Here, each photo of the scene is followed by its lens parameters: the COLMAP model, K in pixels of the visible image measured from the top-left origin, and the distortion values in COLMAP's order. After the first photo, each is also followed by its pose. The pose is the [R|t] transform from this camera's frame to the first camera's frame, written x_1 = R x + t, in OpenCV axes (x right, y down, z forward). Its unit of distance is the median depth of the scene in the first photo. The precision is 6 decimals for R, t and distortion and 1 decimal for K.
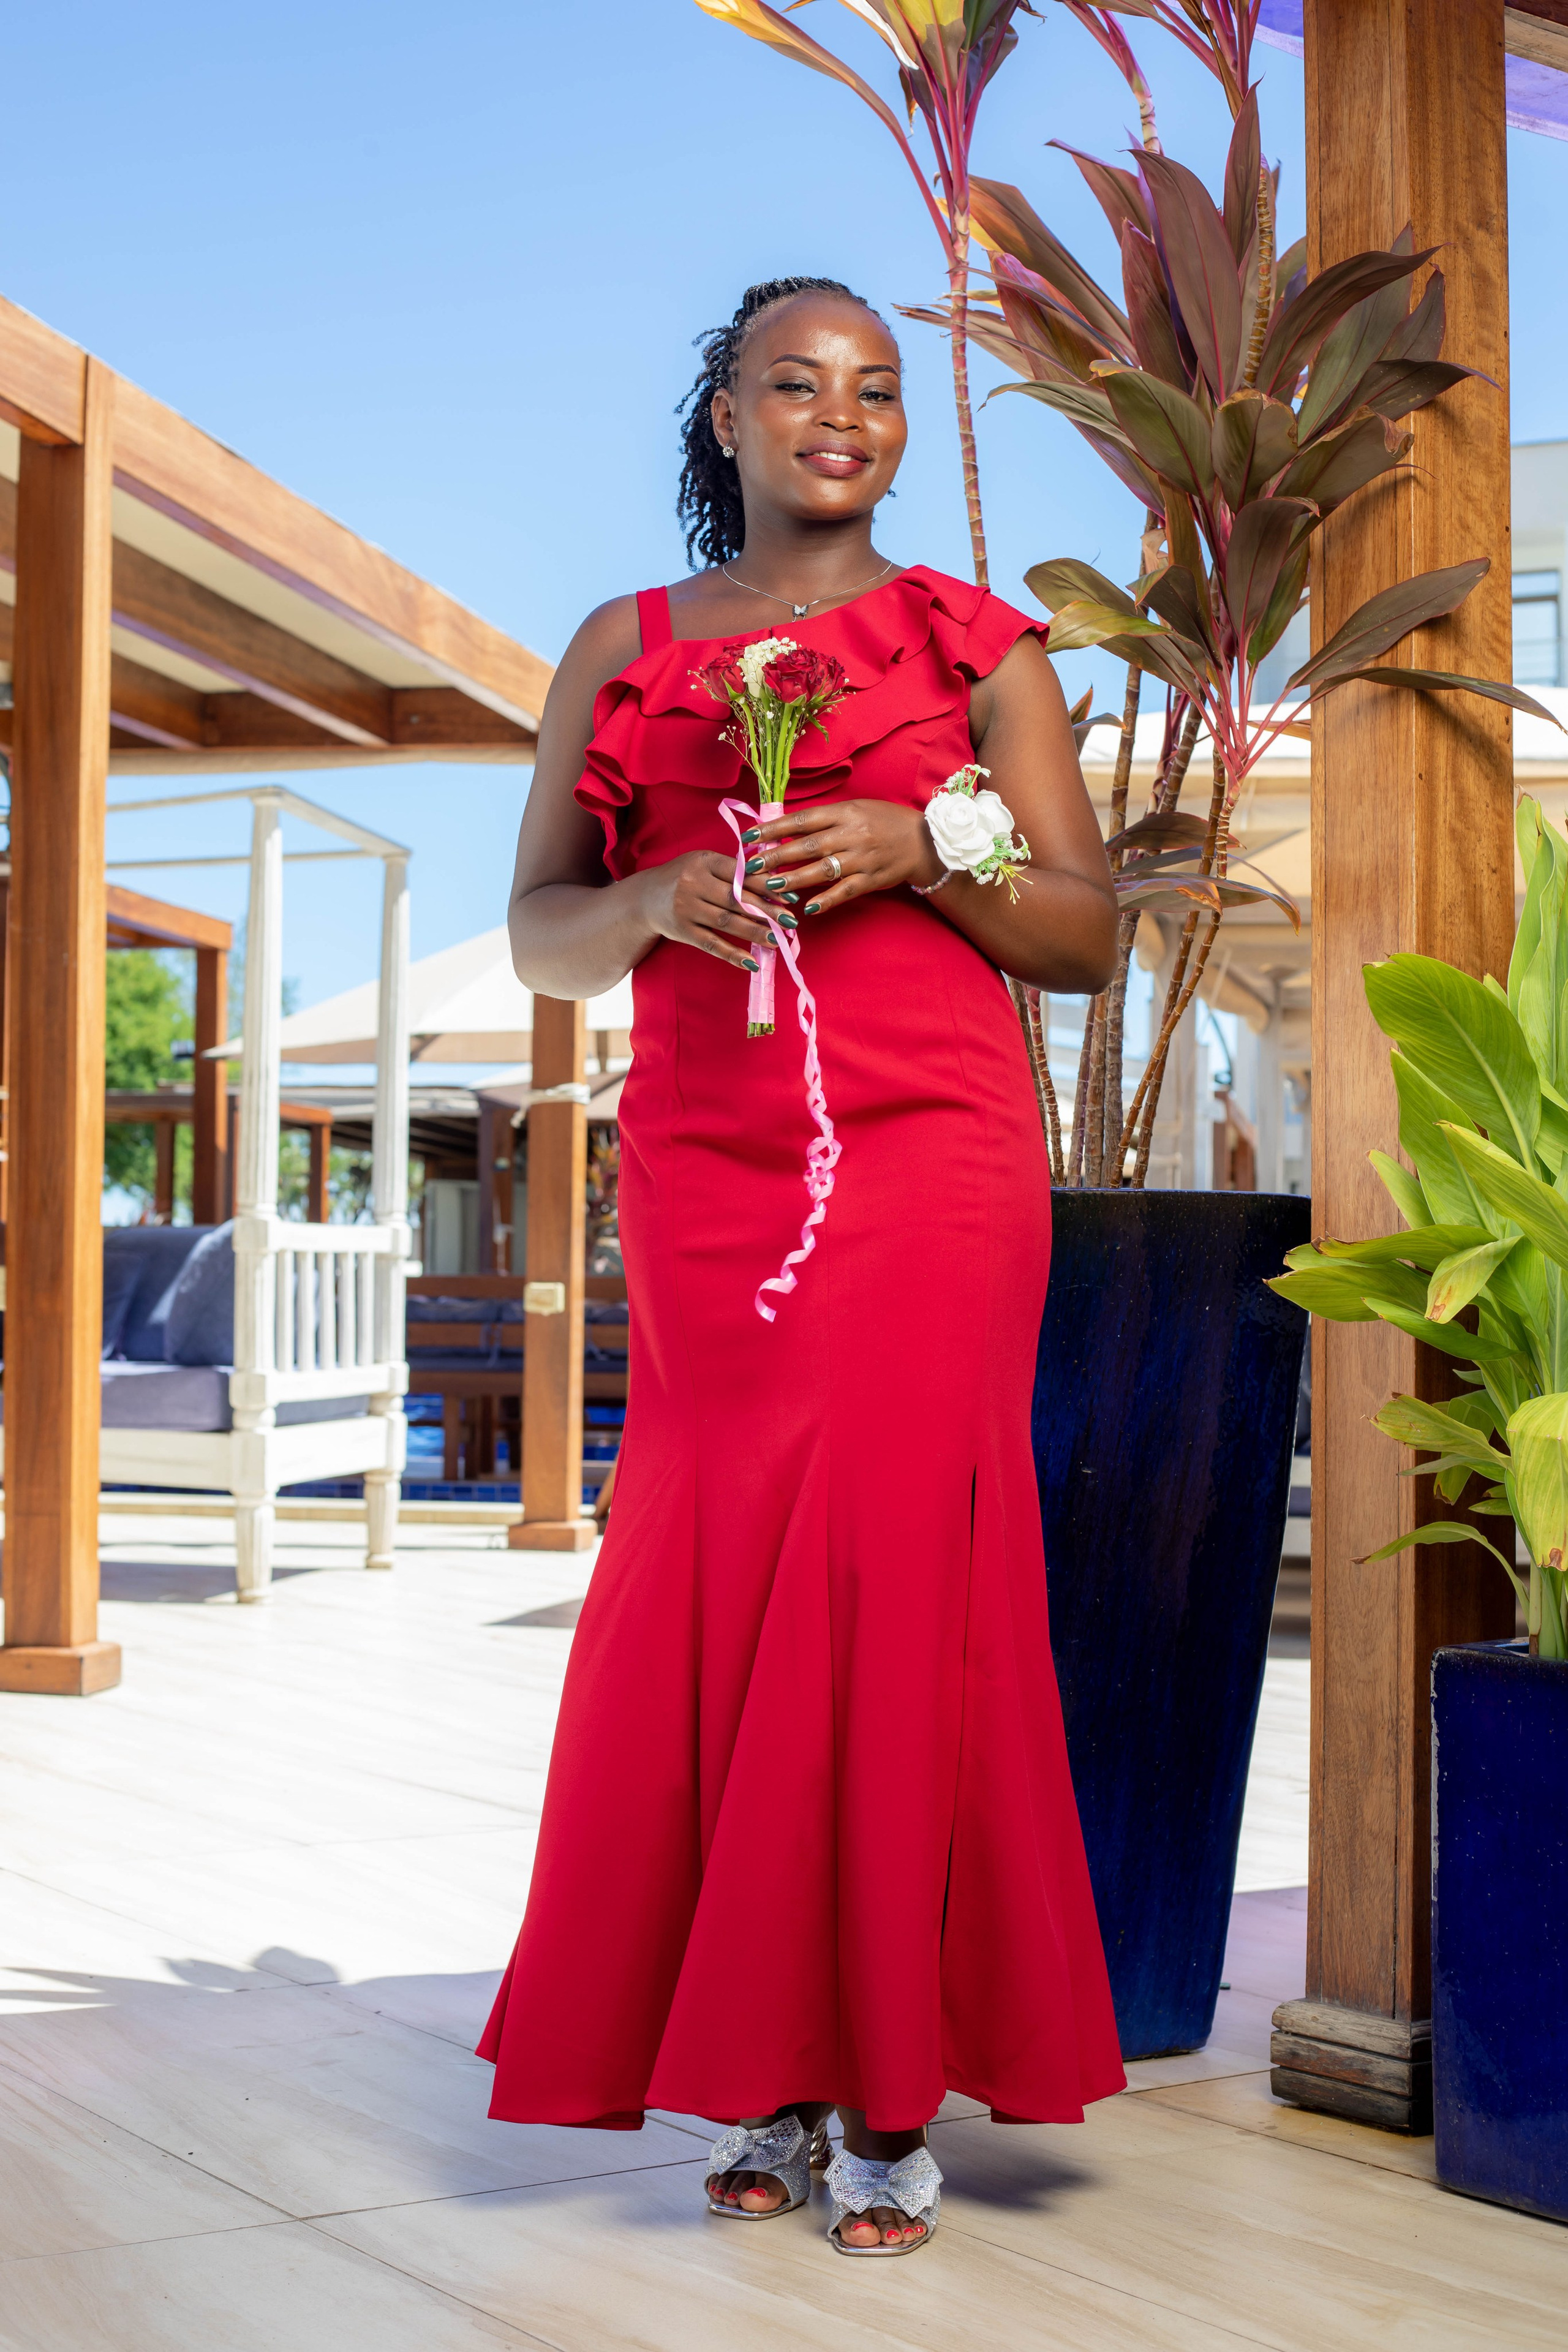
lens RADIAL K [[3383.4, 0, 784.0], [0, 3383.4, 1176.0], [0, 0, 1]] dist [-0.096385, -0.091646]
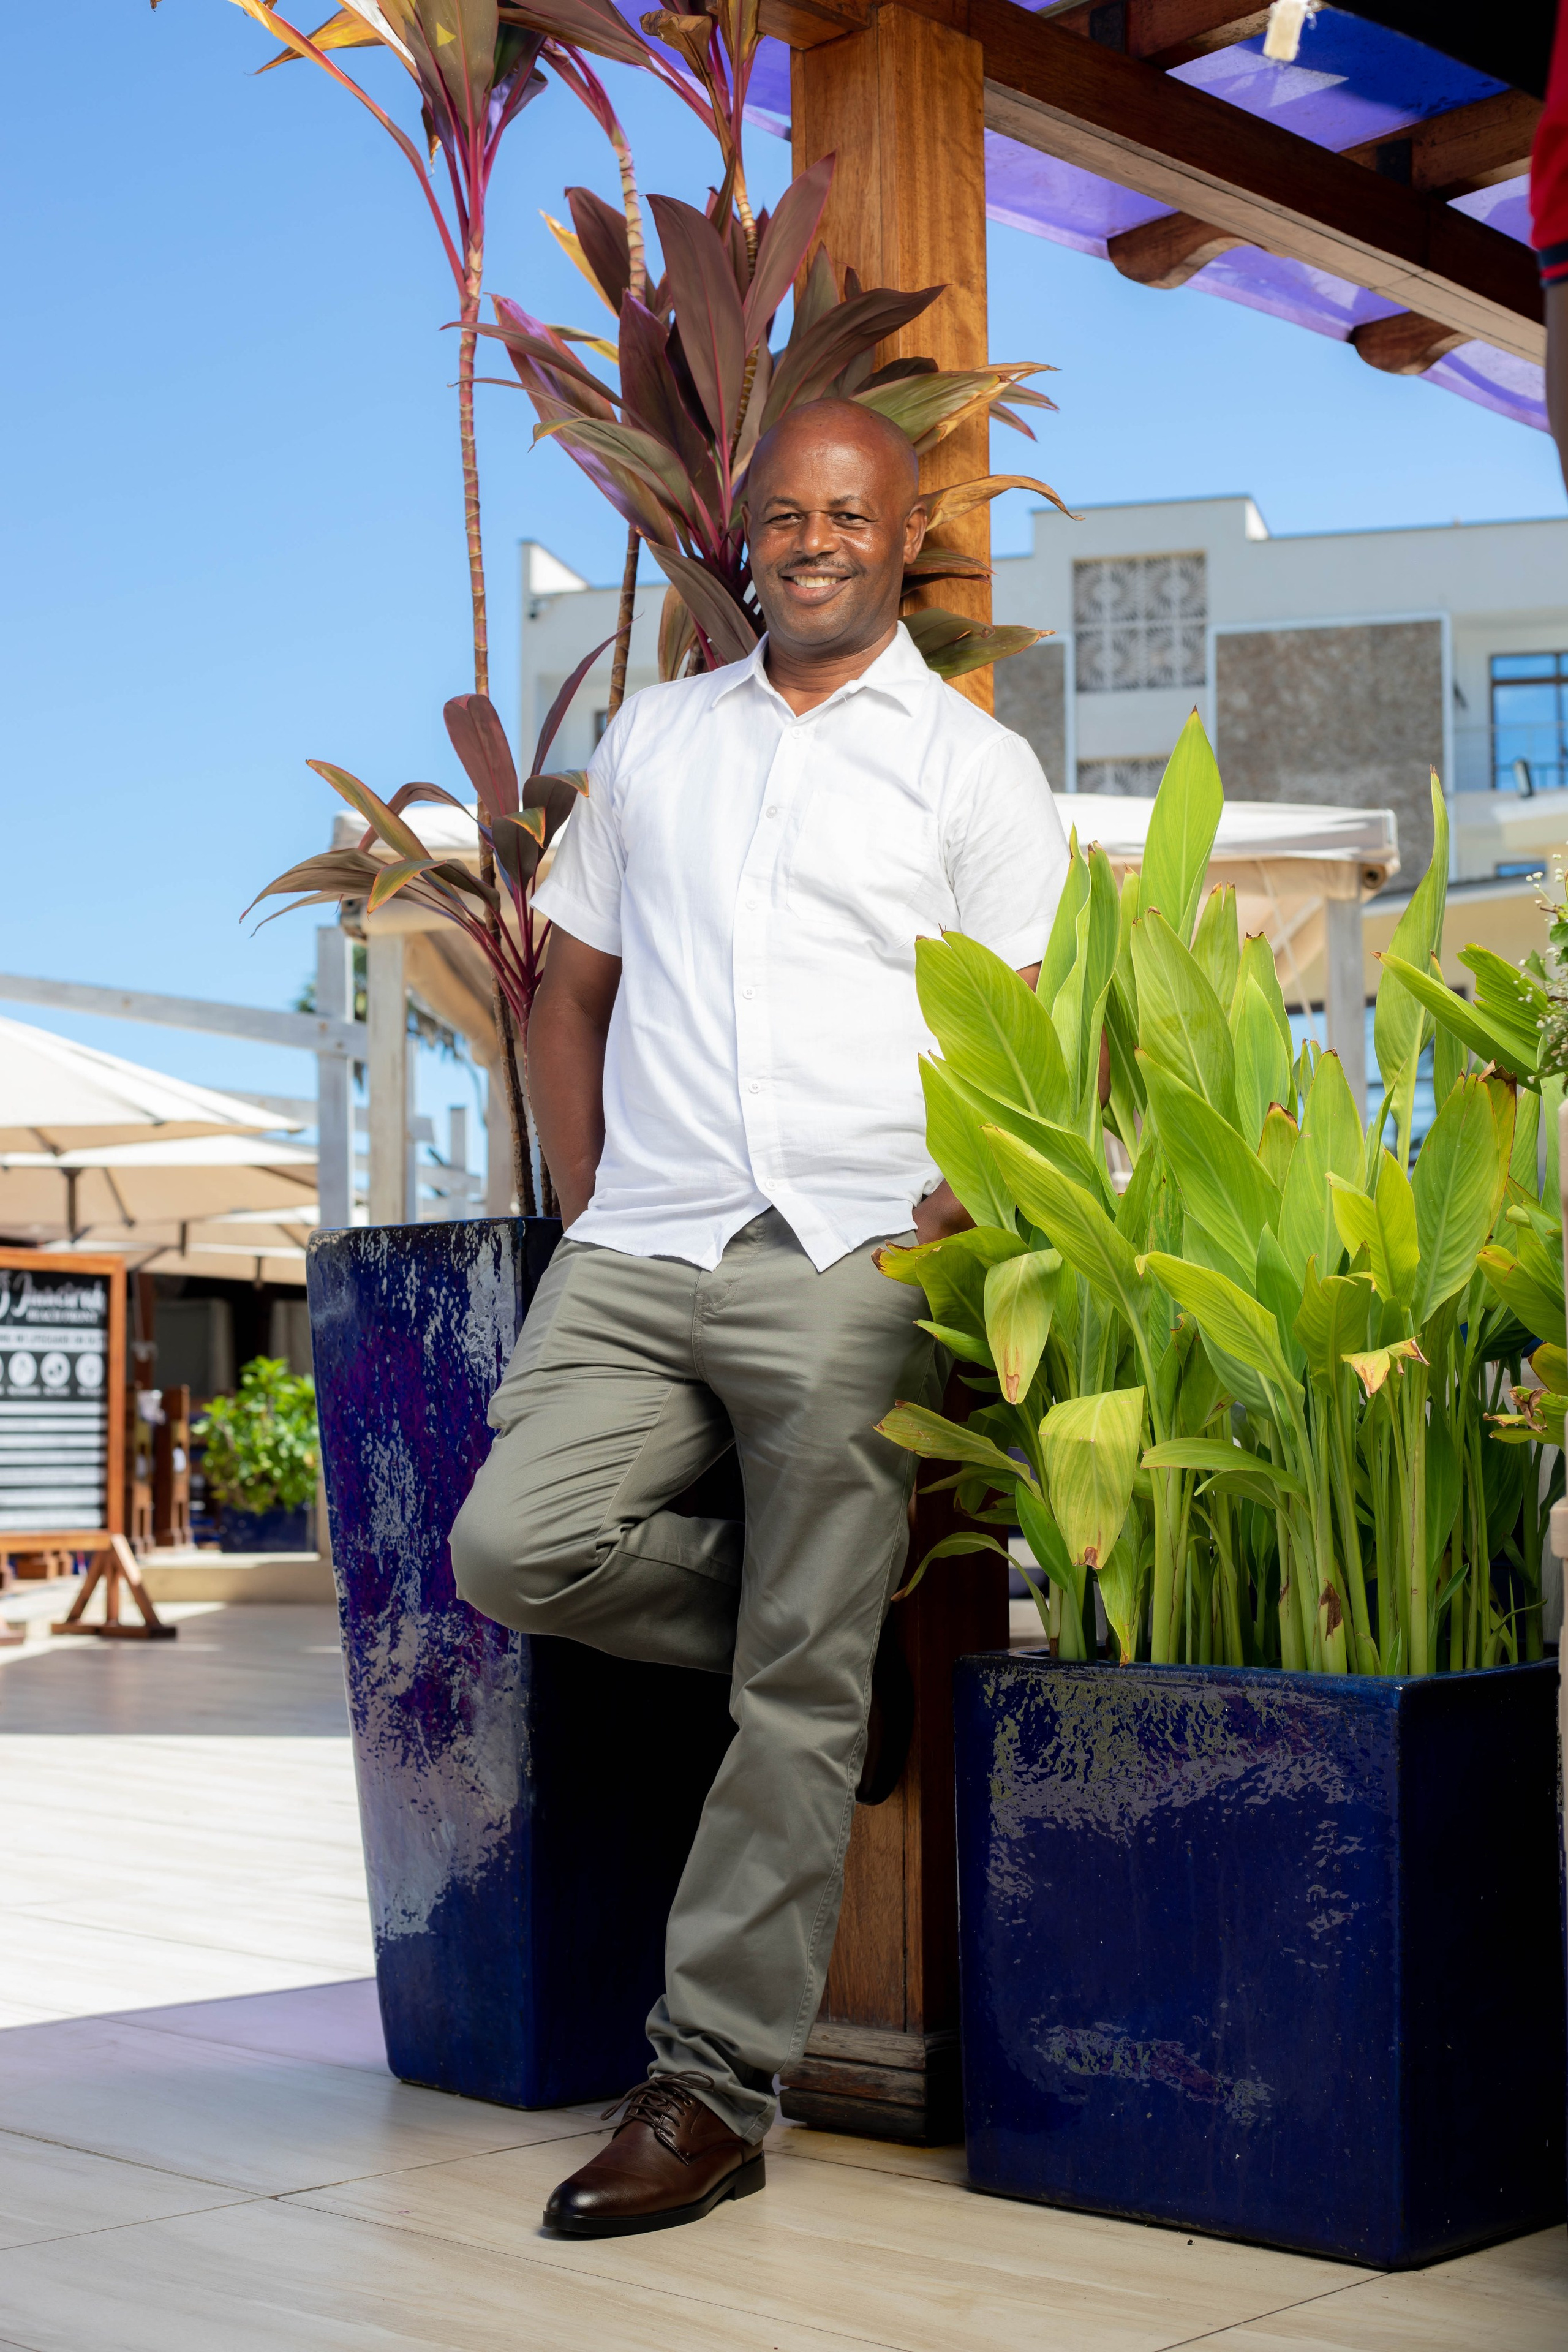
lens RADIAL K [[3388.7, 0, 784.0], [0, 3388.7, 1176.0], [0, 0, 1]] dist [-0.097365, -0.094084]
pose [[0.977094, -0.001657, 0.212804, -0.067499], [0.009143, 0.999373, -0.034197, 0.026527], [-0.212614, 0.035360, 0.976496, 0.004973]]
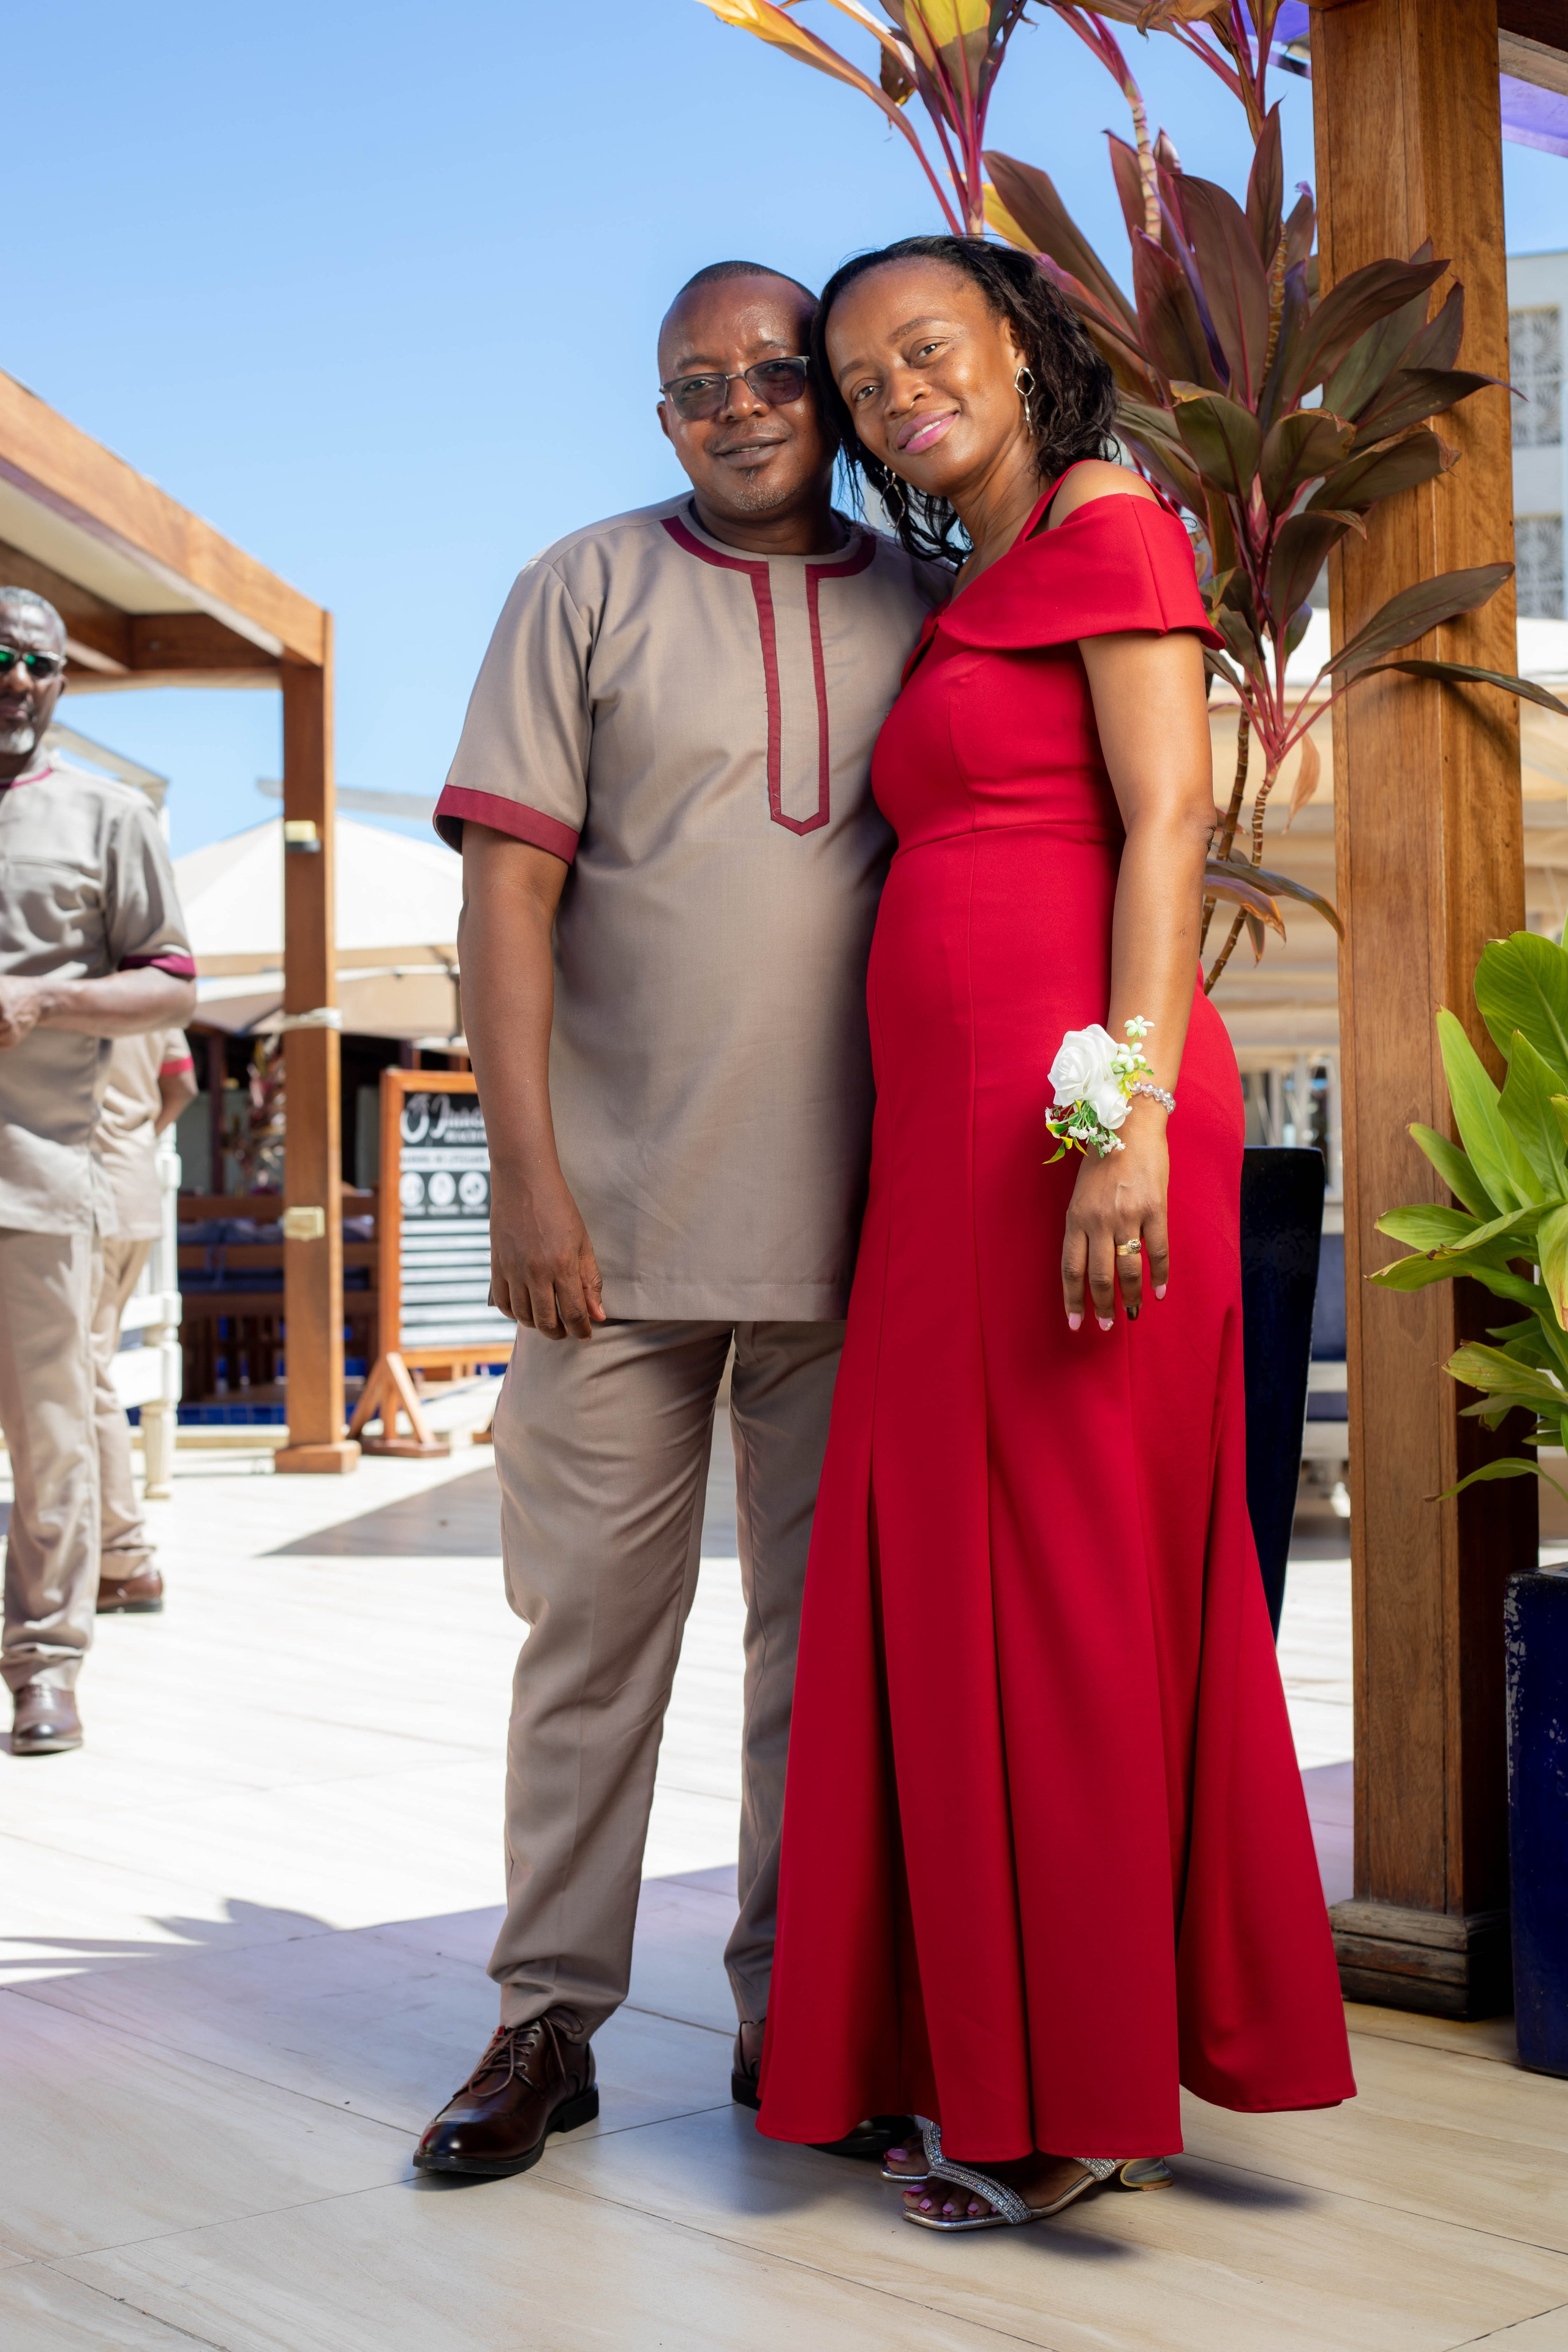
lens RADIAL K [[3388.7, 0, 784.0], [0, 3388.7, 1176.0], [0, 0, 1]] dist [-0.097365, -0.094084]
pose [[0.993350, -0.025447, 0.112286, -0.140434], [0.021902, 0.999225, 0.032693, -0.025421], [-0.113030, -0.030016, 0.993138, -0.042663]]
